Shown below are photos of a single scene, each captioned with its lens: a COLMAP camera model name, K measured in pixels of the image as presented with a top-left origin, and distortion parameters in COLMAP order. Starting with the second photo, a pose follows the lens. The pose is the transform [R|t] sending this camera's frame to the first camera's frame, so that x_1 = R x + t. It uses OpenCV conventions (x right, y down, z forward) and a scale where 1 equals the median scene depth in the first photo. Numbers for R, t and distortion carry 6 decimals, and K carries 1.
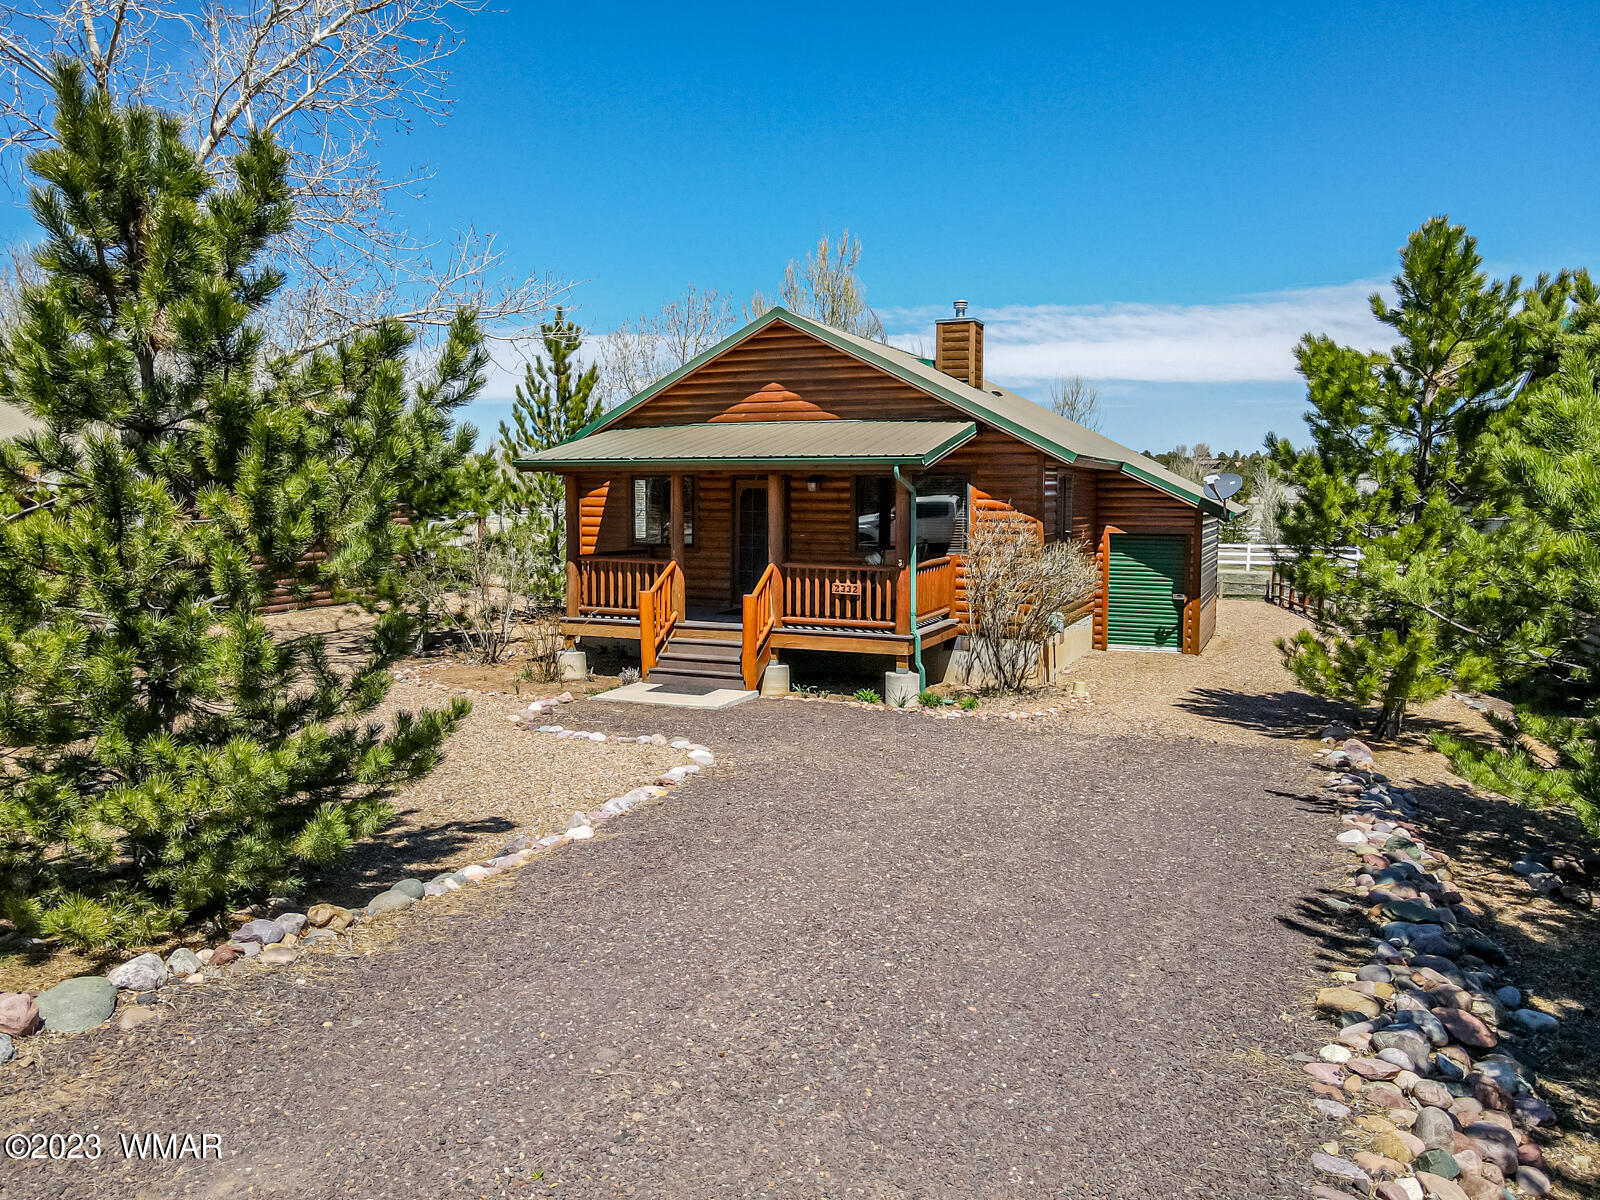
lens RADIAL K [[1132.9, 0, 800.0], [0, 1132.9, 600.0], [0, 0, 1]] dist [0.003372, 0.000069]
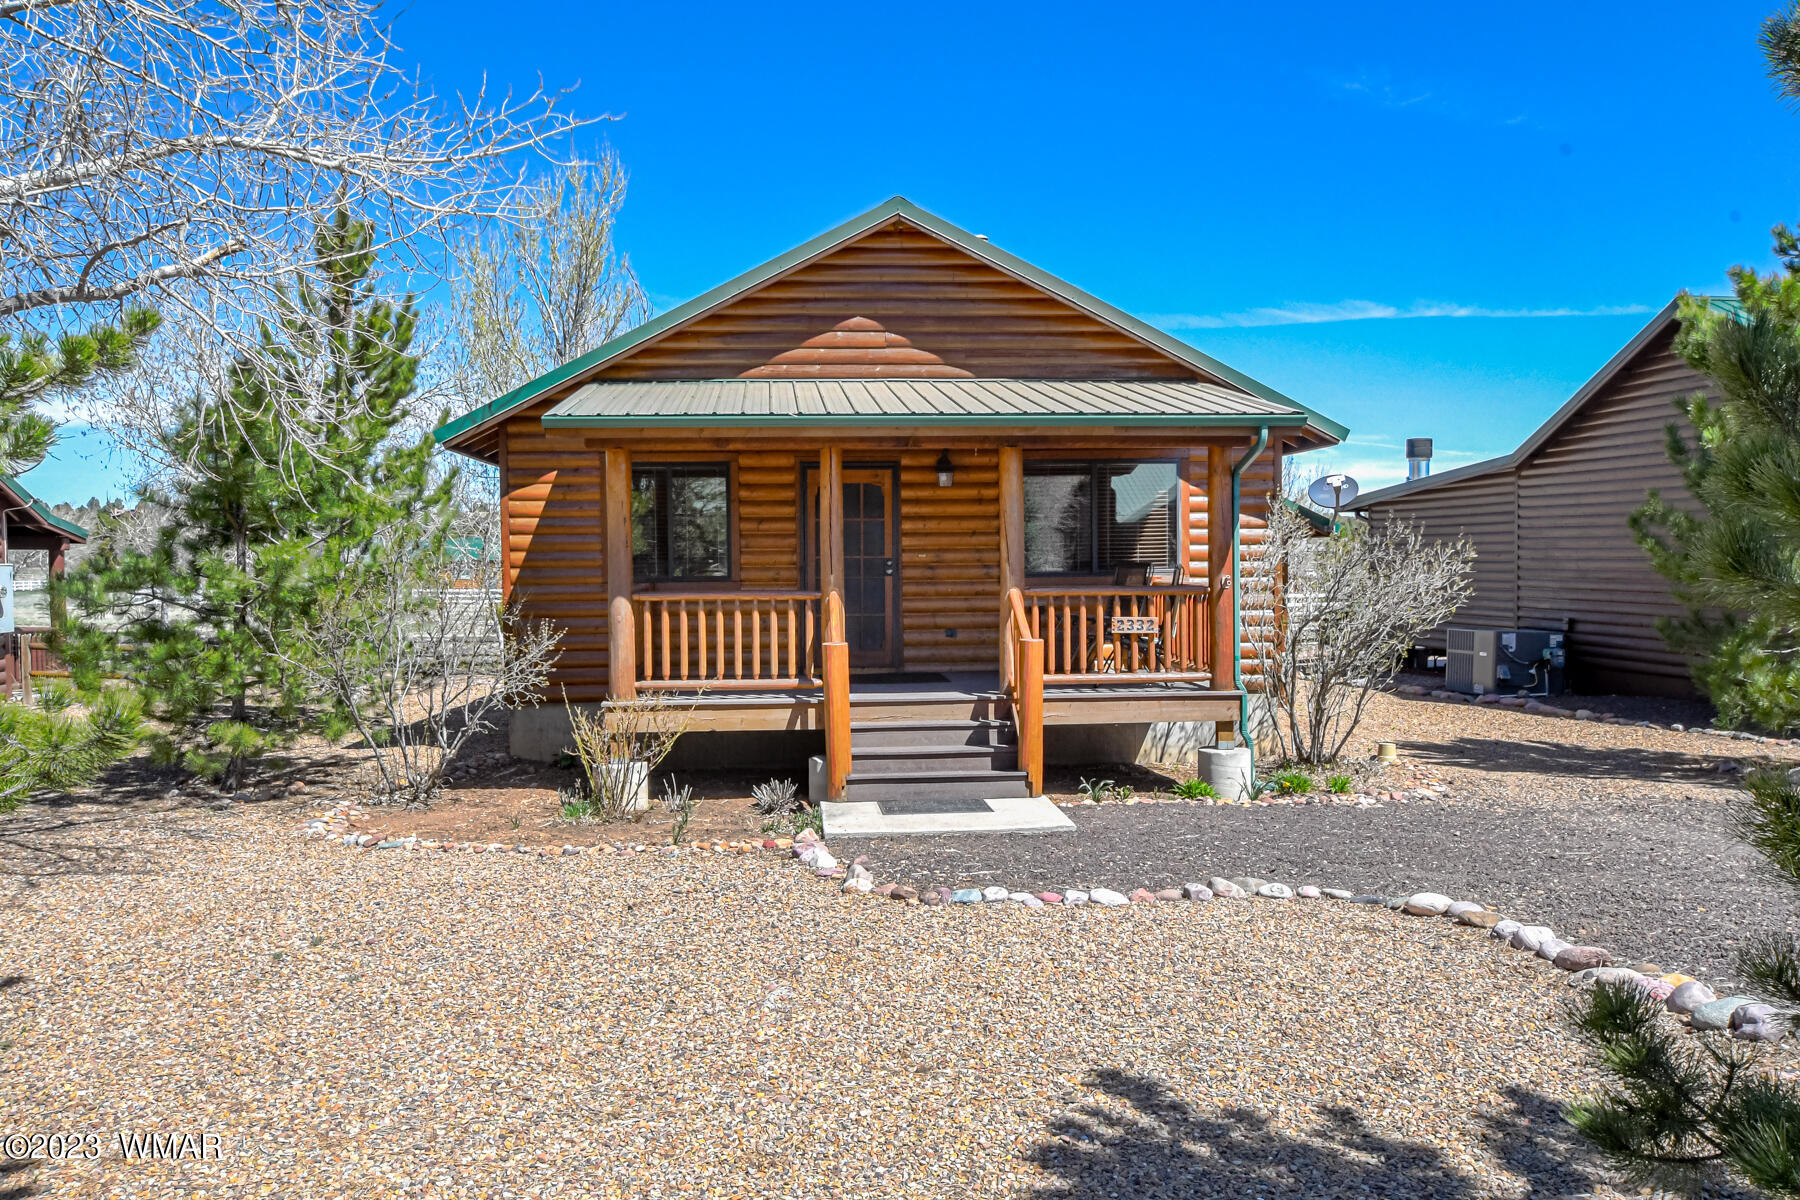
lens RADIAL K [[1362.0, 0, 900.0], [0, 1362.0, 600.0], [0, 0, 1]] dist [0.007298, 0.001774]
pose [[0.884825, -0.031509, 0.464857, -0.378555], [0.058951, 0.997263, -0.044613, 0.002361], [-0.462179, 0.066879, 0.884261, 0.329060]]
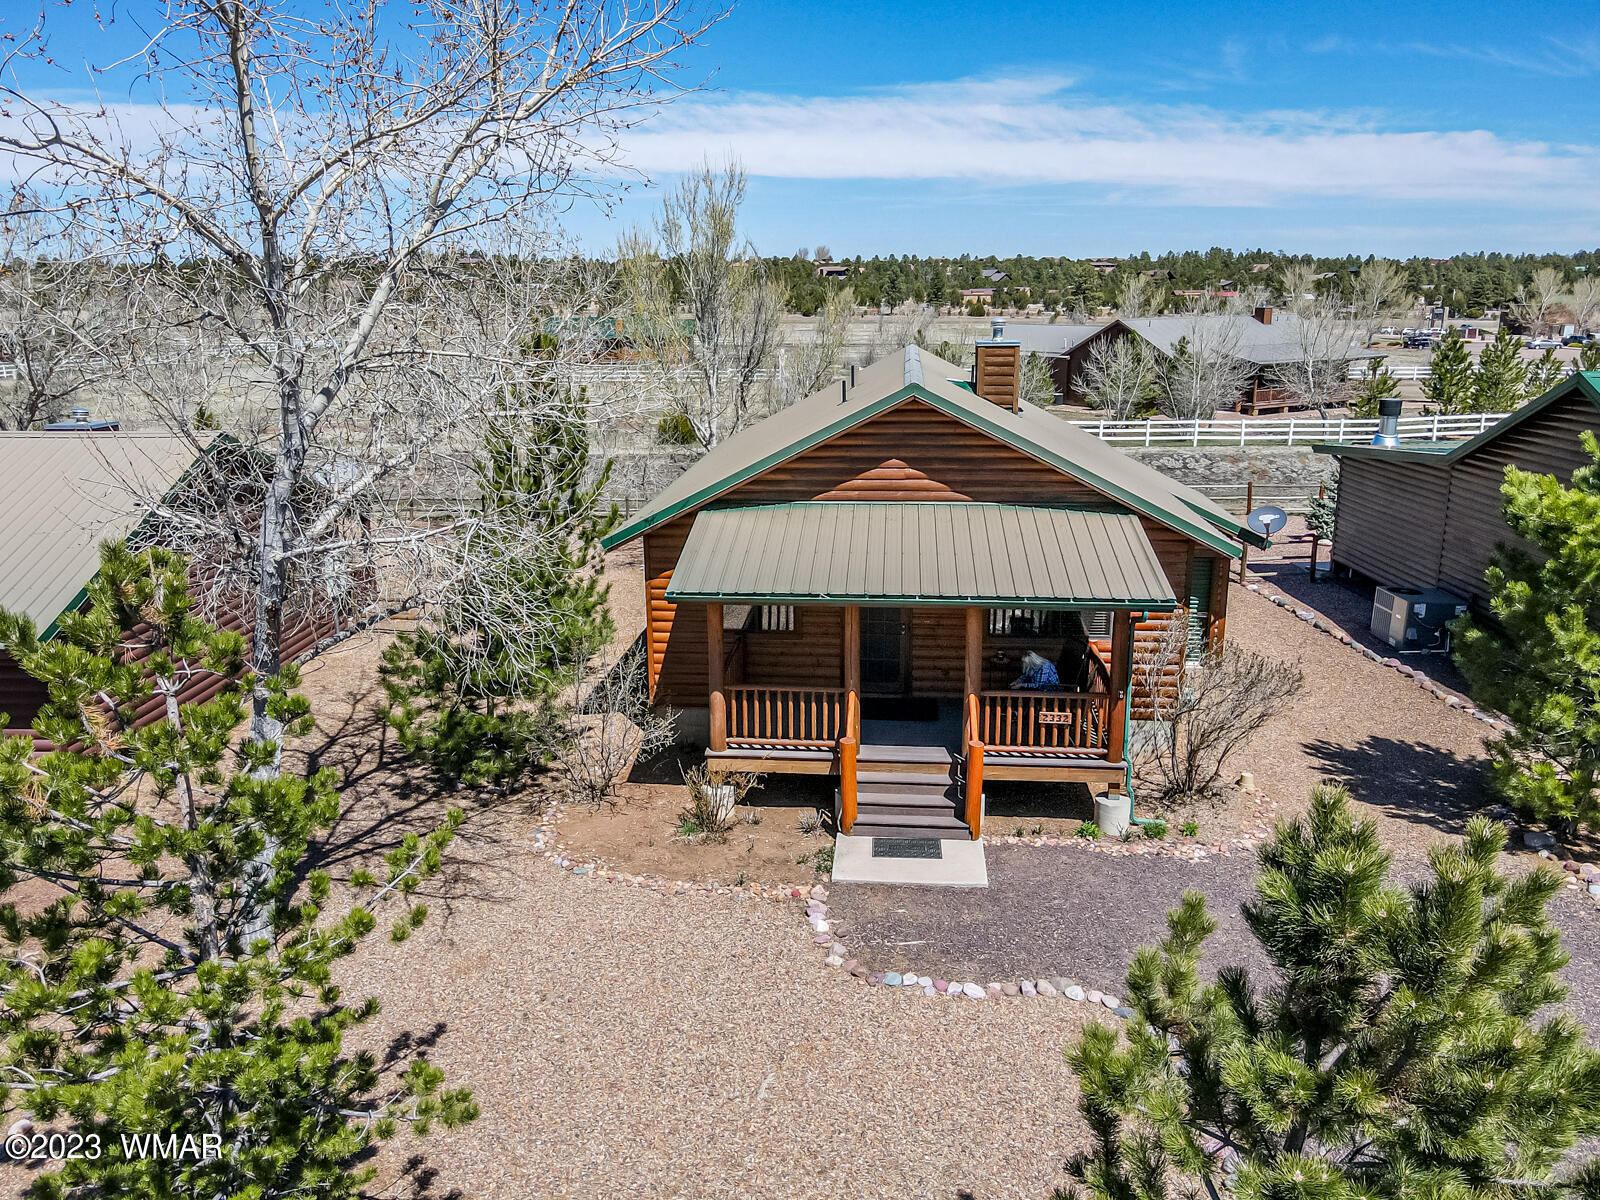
lens RADIAL K [[1132.9, 0, 800.0], [0, 1132.9, 600.0], [0, 0, 1]] dist [0.003372, 0.000069]
pose [[0.951885, -0.087998, 0.293551, -0.377579], [0.040703, 0.985703, 0.163499, -0.236717], [-0.303742, -0.143684, 0.941858, 0.159053]]
